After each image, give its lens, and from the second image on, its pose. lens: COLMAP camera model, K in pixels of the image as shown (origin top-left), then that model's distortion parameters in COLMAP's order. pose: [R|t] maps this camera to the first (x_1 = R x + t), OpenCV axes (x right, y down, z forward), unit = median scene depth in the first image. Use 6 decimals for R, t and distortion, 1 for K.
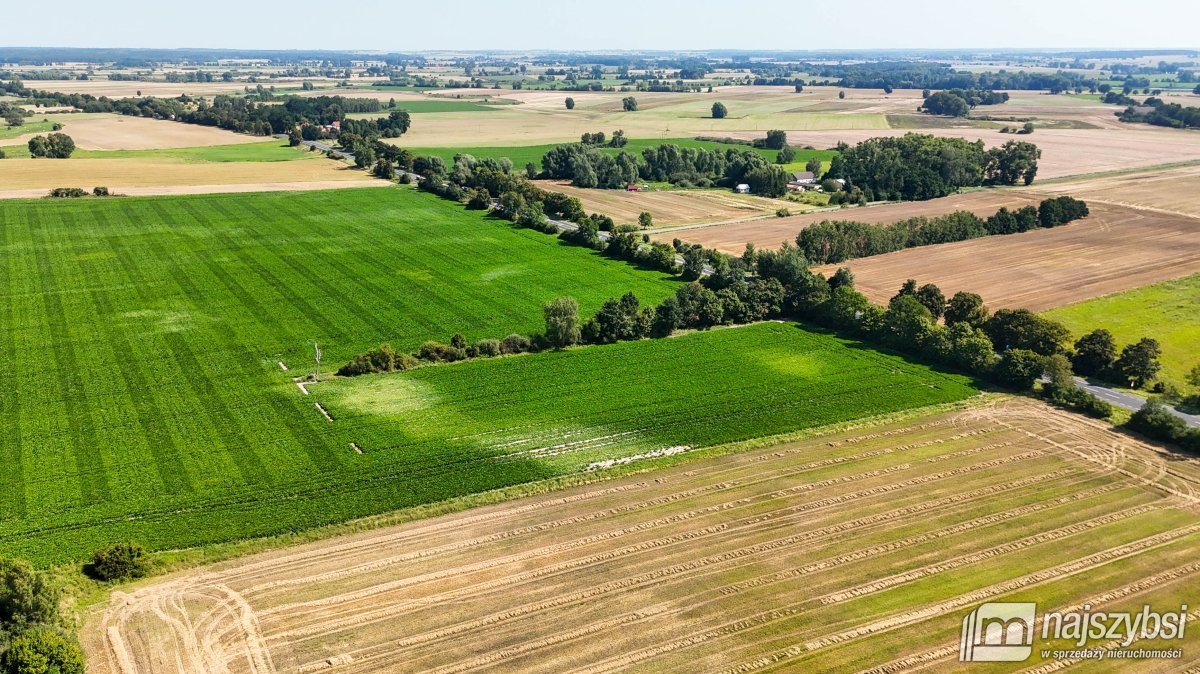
lens RADIAL K [[935.1, 0, 549.8], [0, 935.1, 335.9], [0, 0, 1]] dist [0.109513, -0.236334]
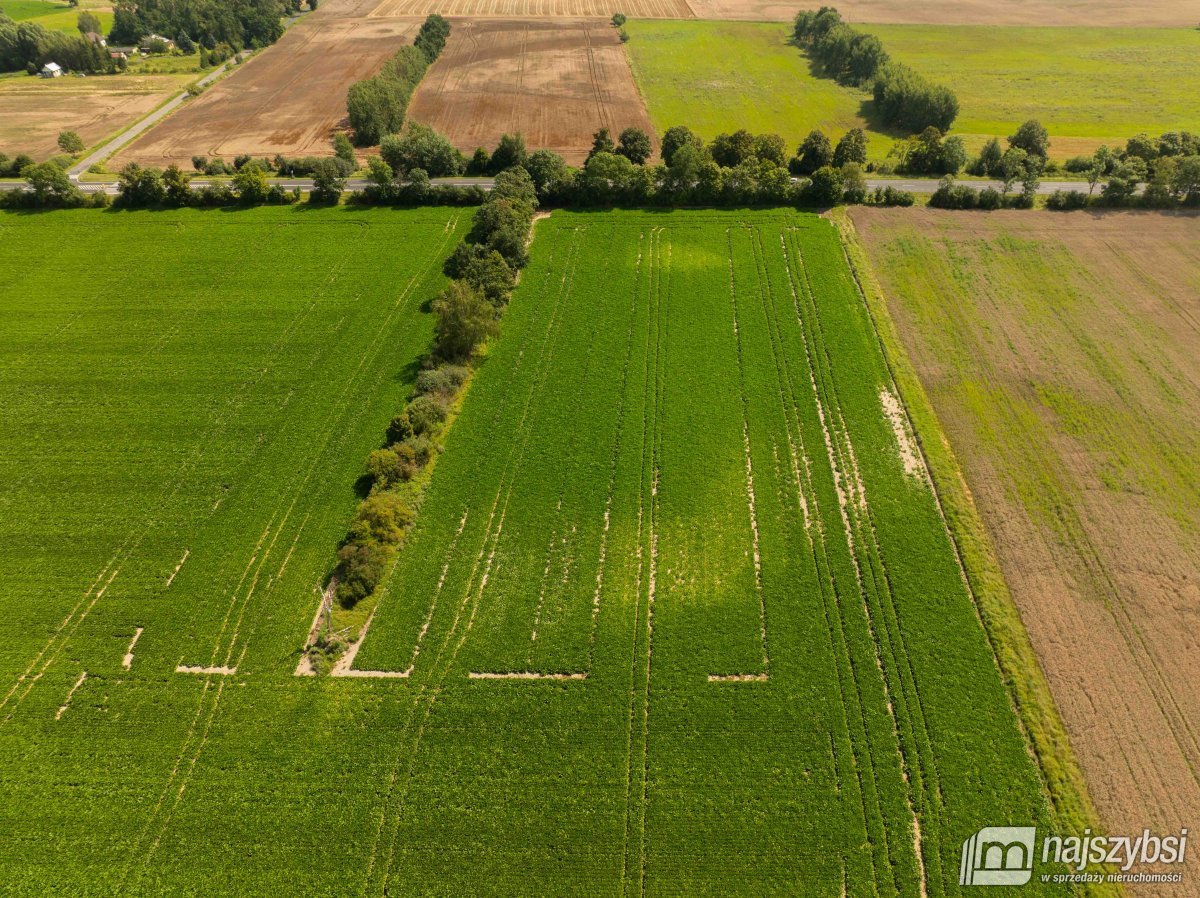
lens RADIAL K [[841.8, 0, 595.8], [0, 841.8, 446.7], [0, 0, 1]] dist [-0.044720, 0.007332]
pose [[0.487854, -0.512776, 0.706441, -0.377281], [0.255757, 0.857729, 0.445969, -0.167762], [-0.834618, -0.036891, 0.549592, 0.584657]]
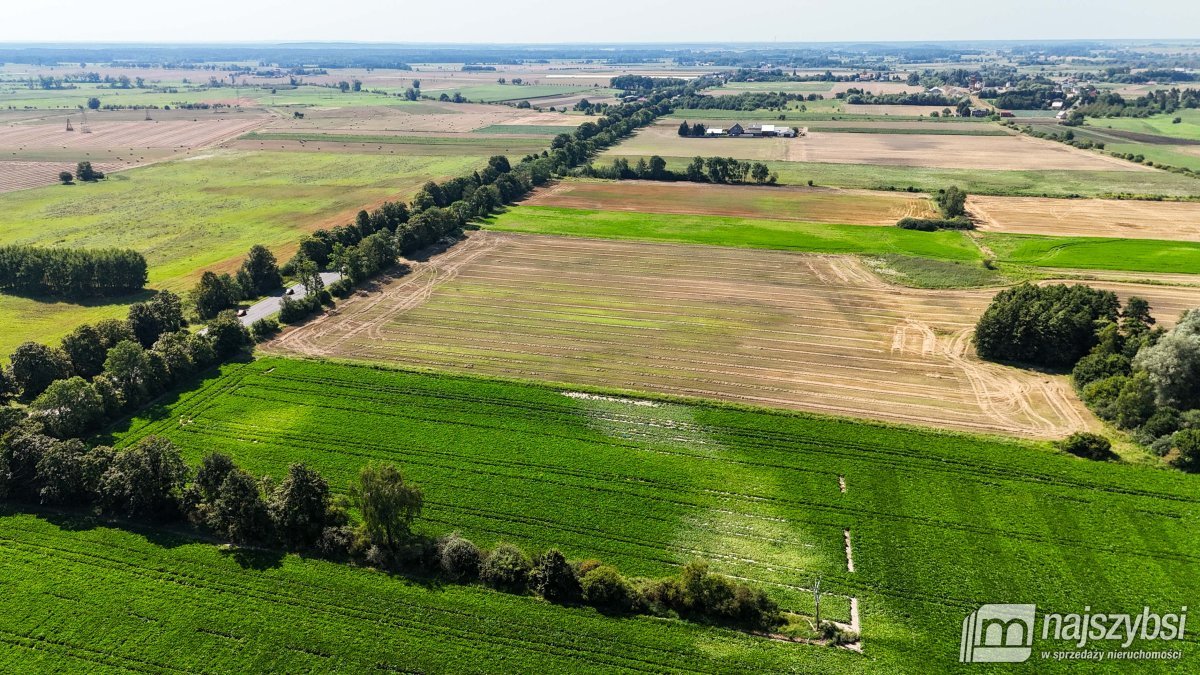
lens RADIAL K [[935.1, 0, 549.8], [0, 935.1, 336.4], [0, 0, 1]] dist [0.109513, -0.236334]
pose [[-0.739310, -0.194651, 0.644617, -0.394923], [0.200634, 0.850148, 0.486820, -0.347403], [-0.642780, 0.489243, -0.589470, 1.177943]]
